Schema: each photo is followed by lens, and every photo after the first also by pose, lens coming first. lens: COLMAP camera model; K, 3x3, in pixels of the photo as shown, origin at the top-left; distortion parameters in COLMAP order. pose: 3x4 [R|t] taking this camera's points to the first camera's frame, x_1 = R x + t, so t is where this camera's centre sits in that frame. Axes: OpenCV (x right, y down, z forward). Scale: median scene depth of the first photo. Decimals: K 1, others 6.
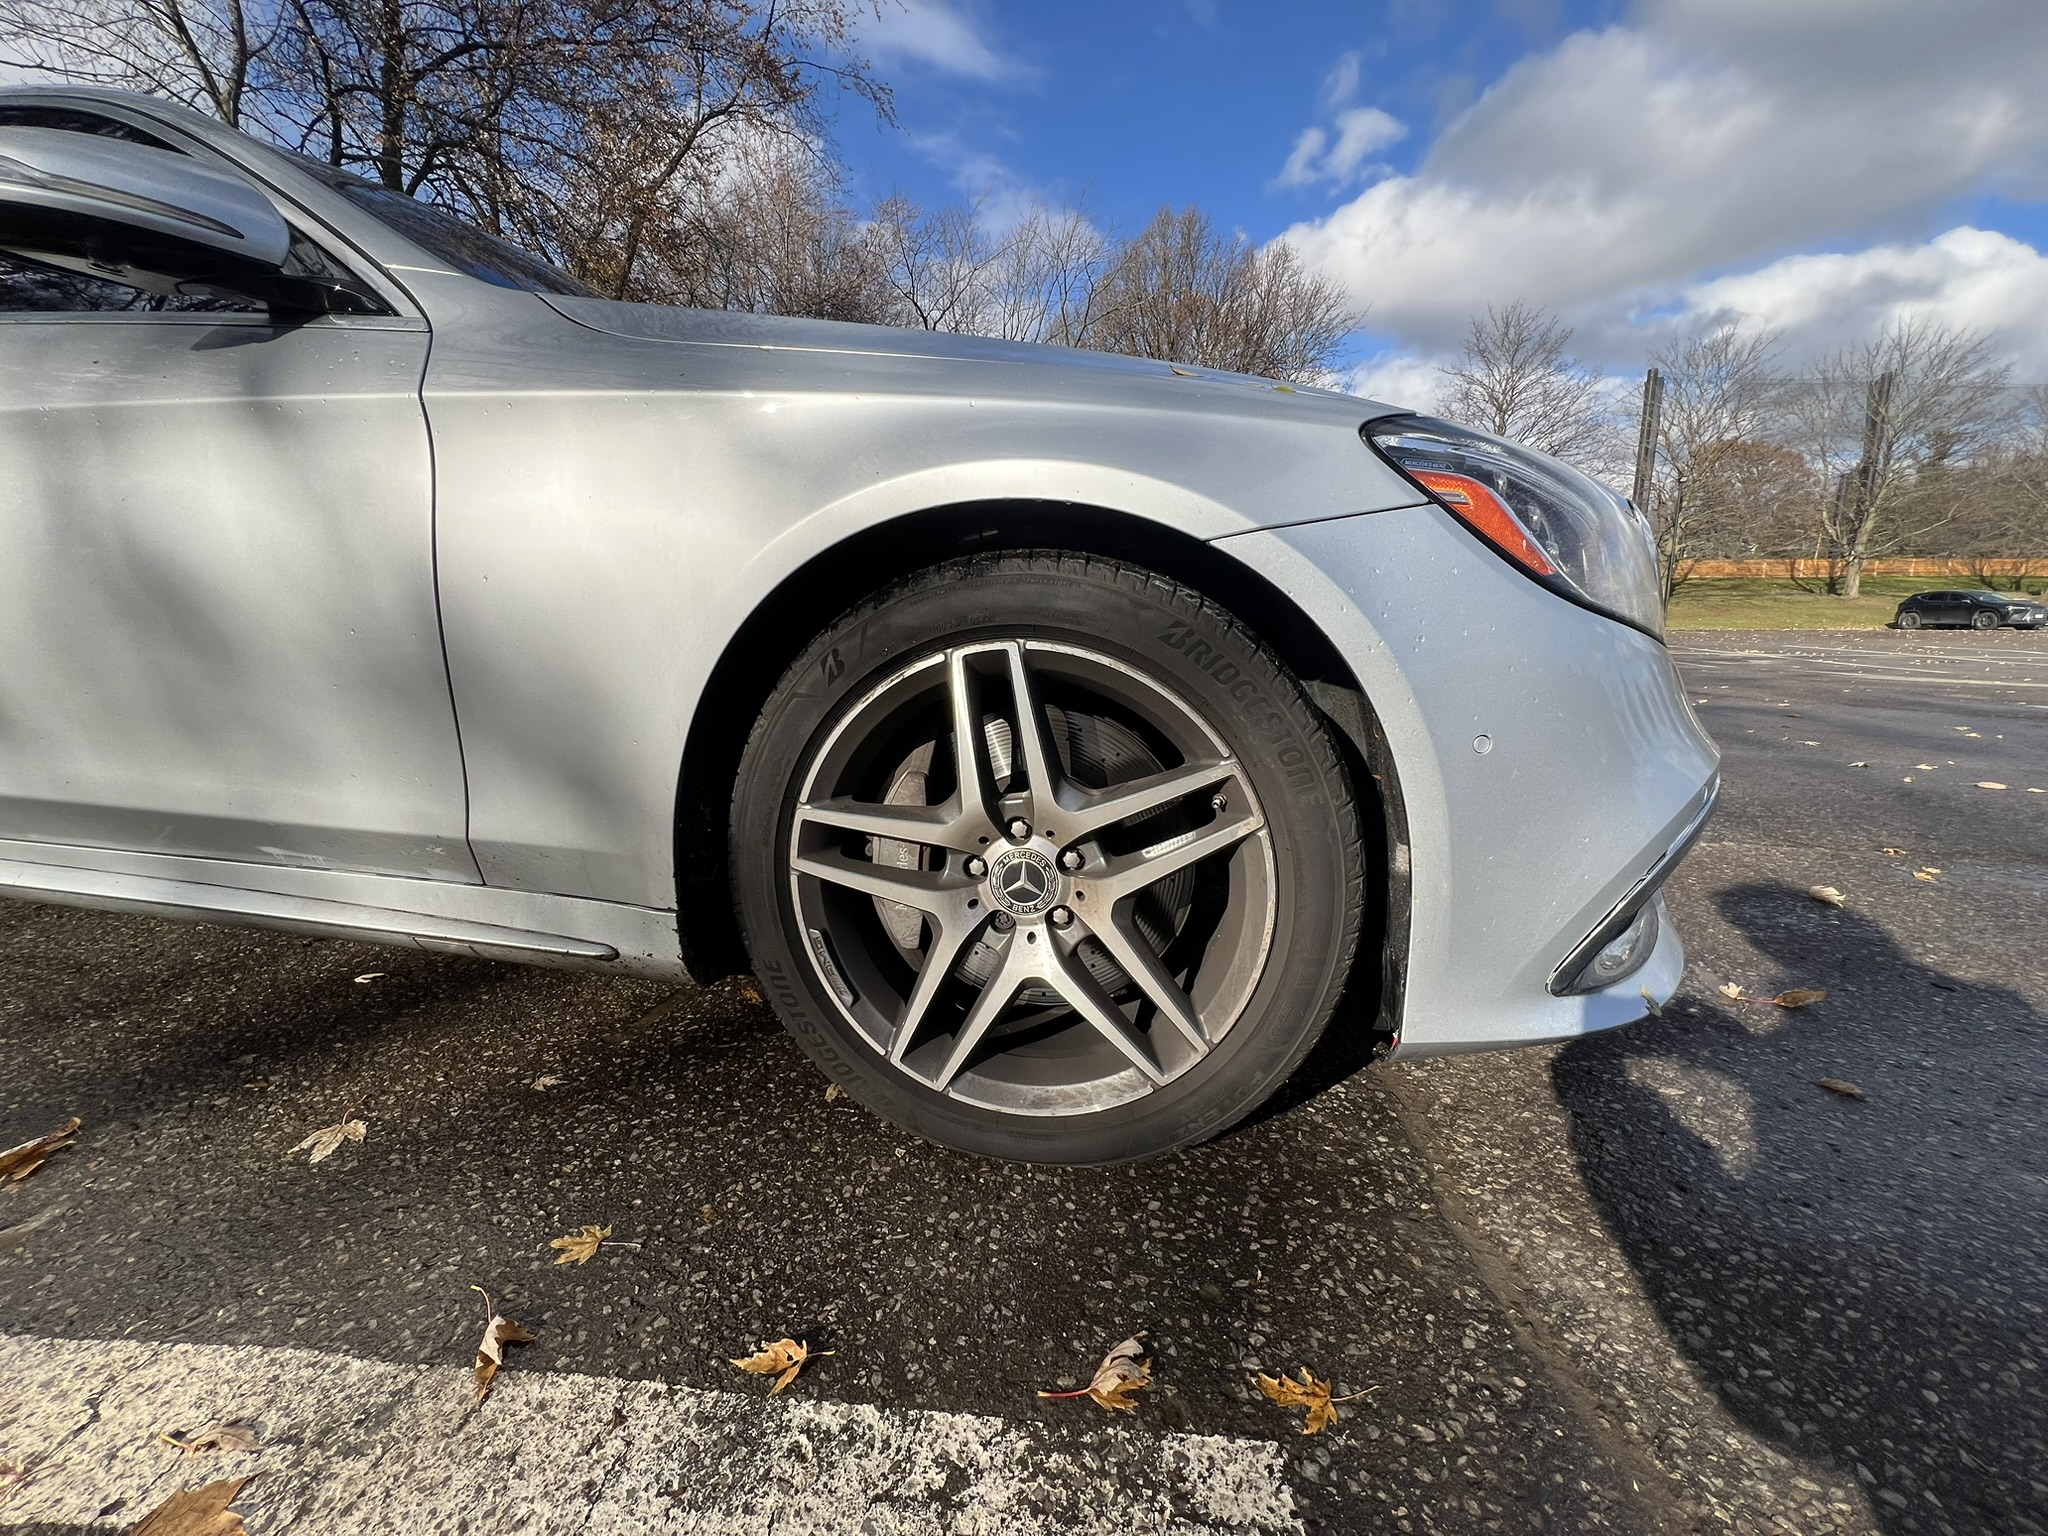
lens RADIAL K [[816.1, 0, 1024.0], [0, 816.1, 768.0], [0, 0, 1]] dist [-0.002153, 0.000222]
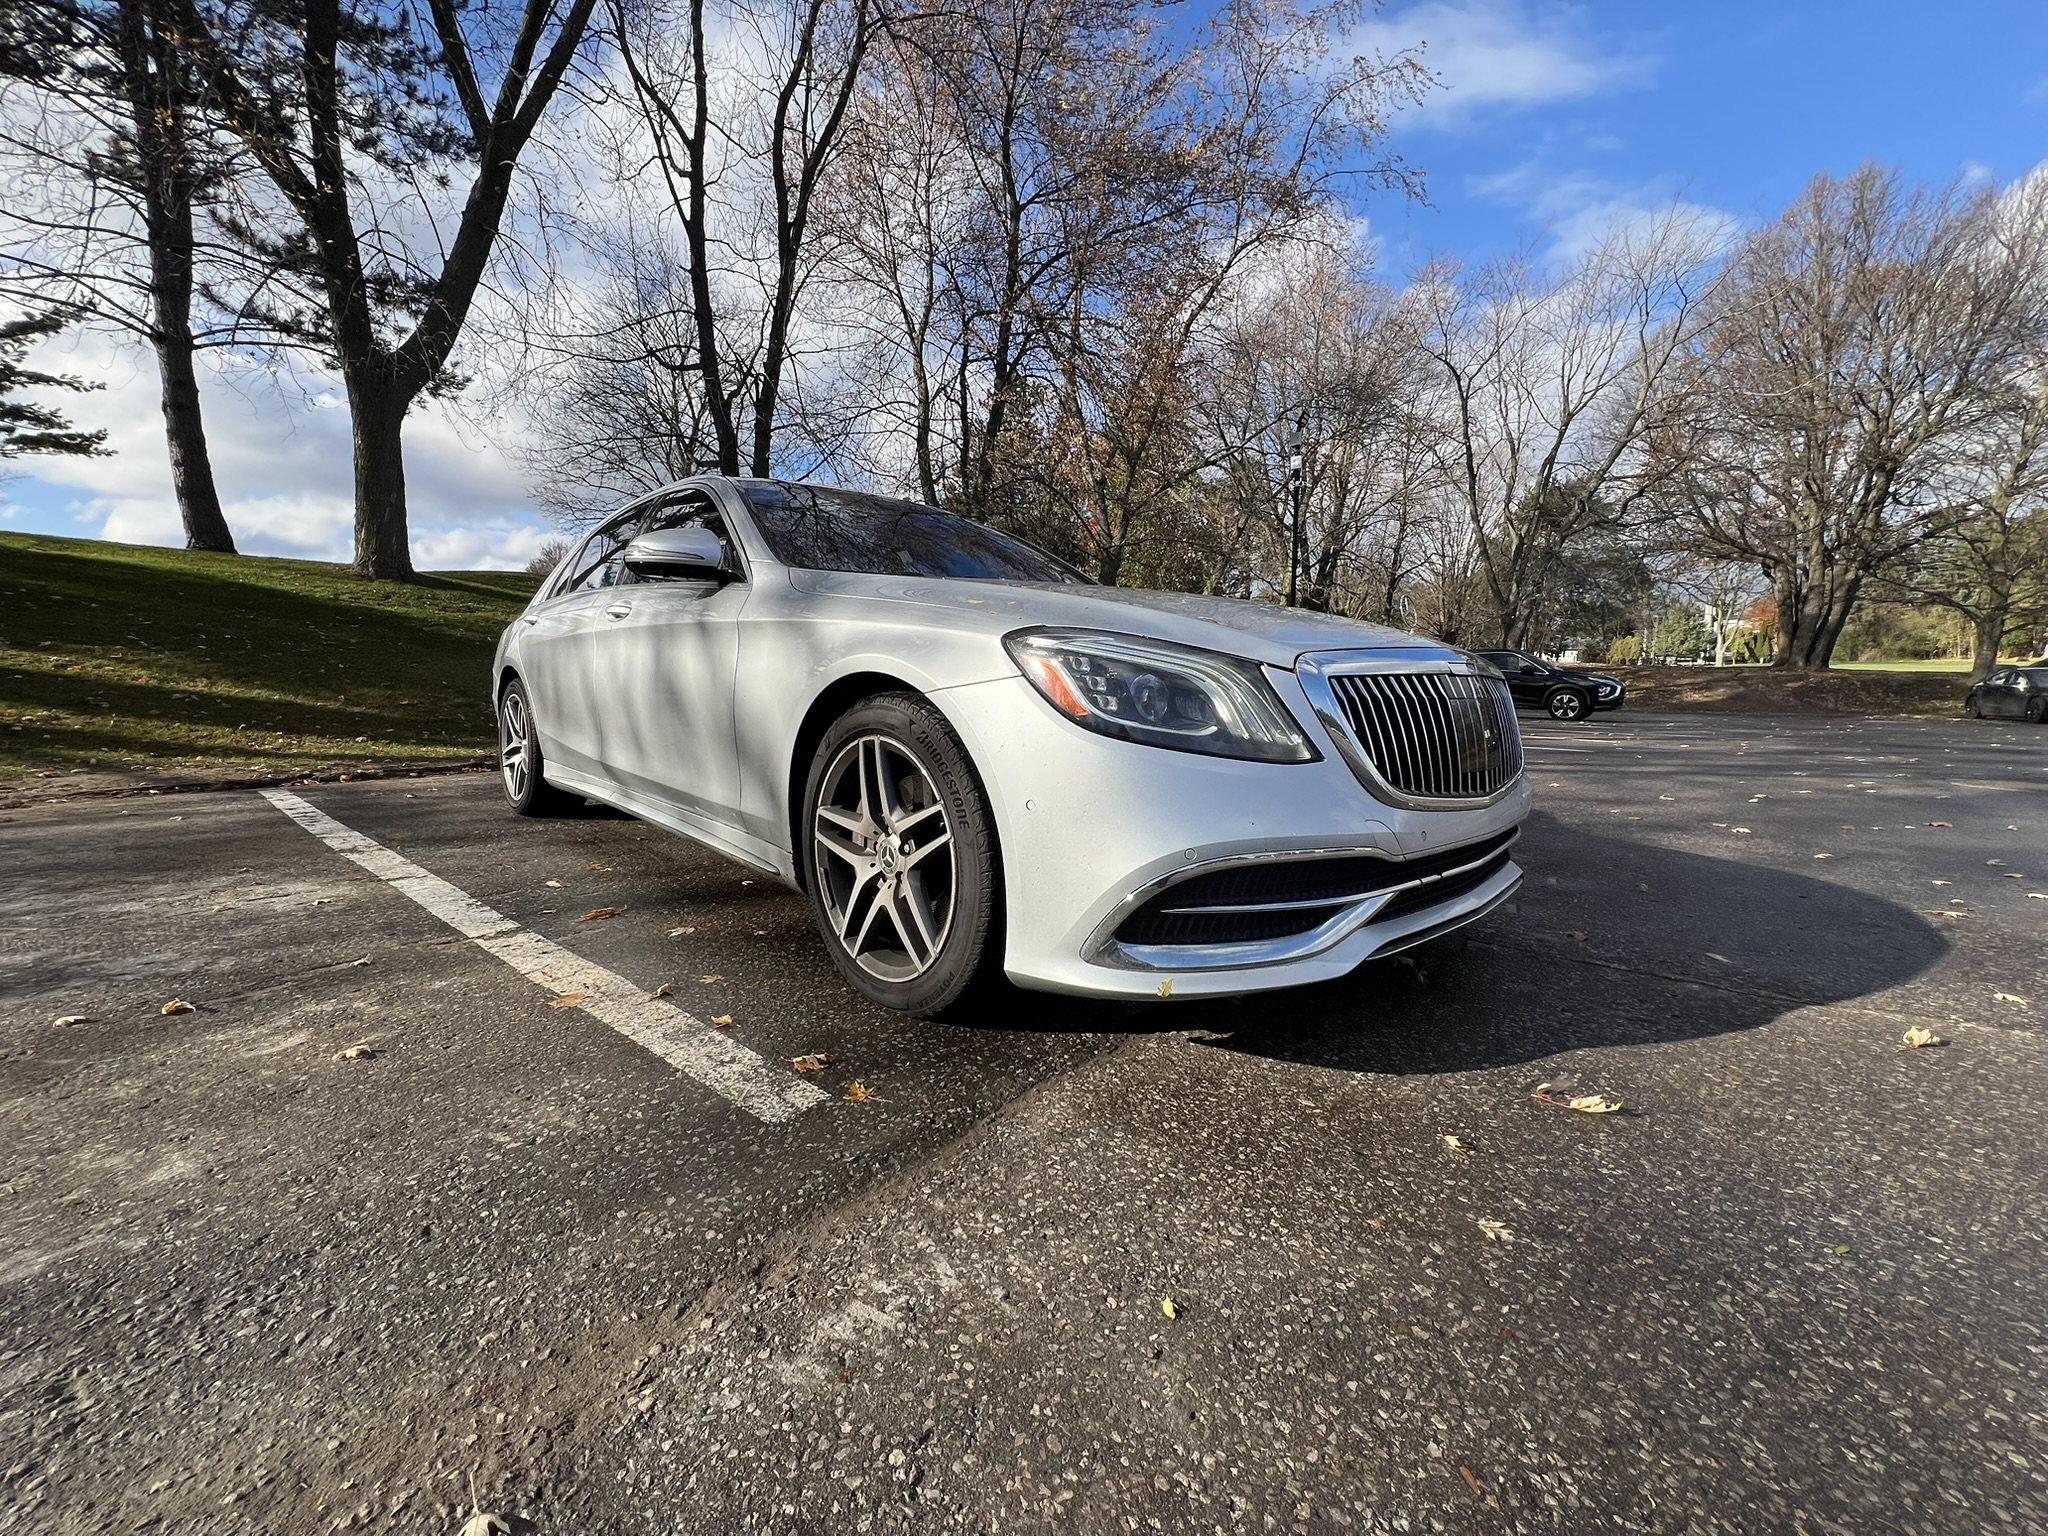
lens RADIAL K [[816.1, 0, 1024.0], [0, 816.1, 768.0], [0, 0, 1]] dist [-0.002153, 0.000222]
pose [[0.816439, 0.072077, -0.572916, 1.333930], [-0.116296, 0.992373, -0.040880, -0.030200], [0.565600, 0.100004, 0.818594, -0.432078]]
